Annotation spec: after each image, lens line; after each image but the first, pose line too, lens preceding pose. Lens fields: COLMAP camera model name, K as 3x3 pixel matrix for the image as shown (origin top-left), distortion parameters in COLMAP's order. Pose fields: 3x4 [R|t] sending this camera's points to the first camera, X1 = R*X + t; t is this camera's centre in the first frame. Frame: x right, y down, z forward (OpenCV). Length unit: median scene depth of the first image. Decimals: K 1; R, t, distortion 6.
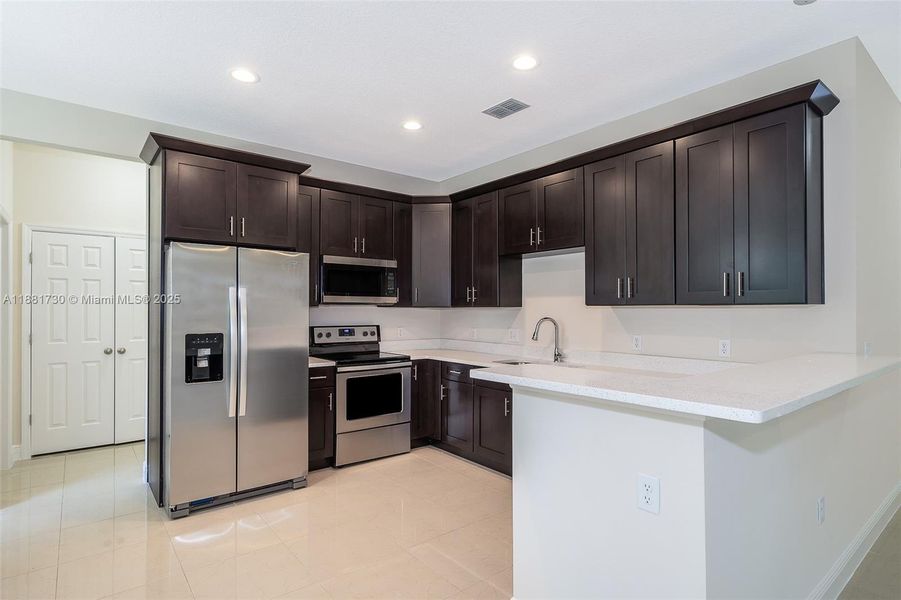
lens RADIAL K [[465.7, 0, 452.1], [0, 465.7, 305.5], [0, 0, 1]] dist [0.000597, 0.000299]
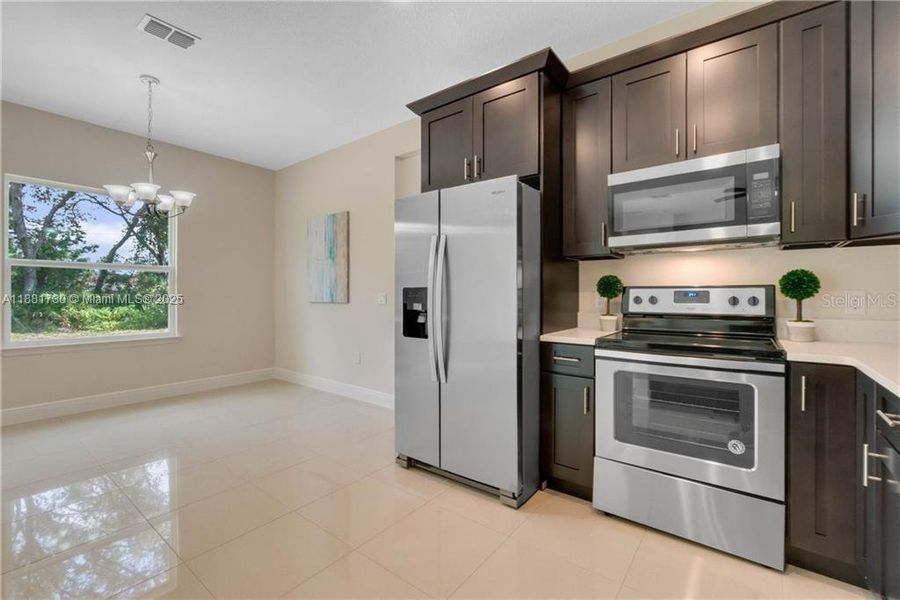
lens RADIAL K [[389.9, 0, 450.7], [0, 389.9, 292.3], [0, 0, 1]] dist [-0.012184, 0.000248]
pose [[0.240025, -0.003065, -0.970762, 0.207586], [0.012465, 0.999922, -0.000075, 0.056148], [0.970687, -0.012083, 0.240045, 0.689779]]
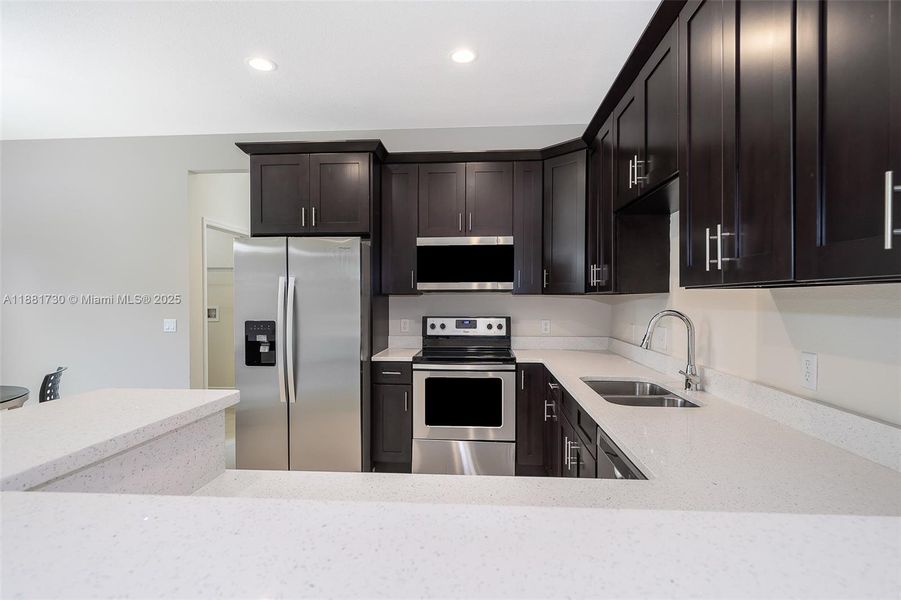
lens RADIAL K [[465.7, 0, 452.1], [0, 465.7, 305.5], [0, 0, 1]] dist [0.000597, 0.000299]
pose [[0.734071, 0.007225, -0.679034, 0.404851], [0.008799, 0.999758, 0.020150, 0.005787], [0.679015, -0.020766, 0.733830, 0.405192]]
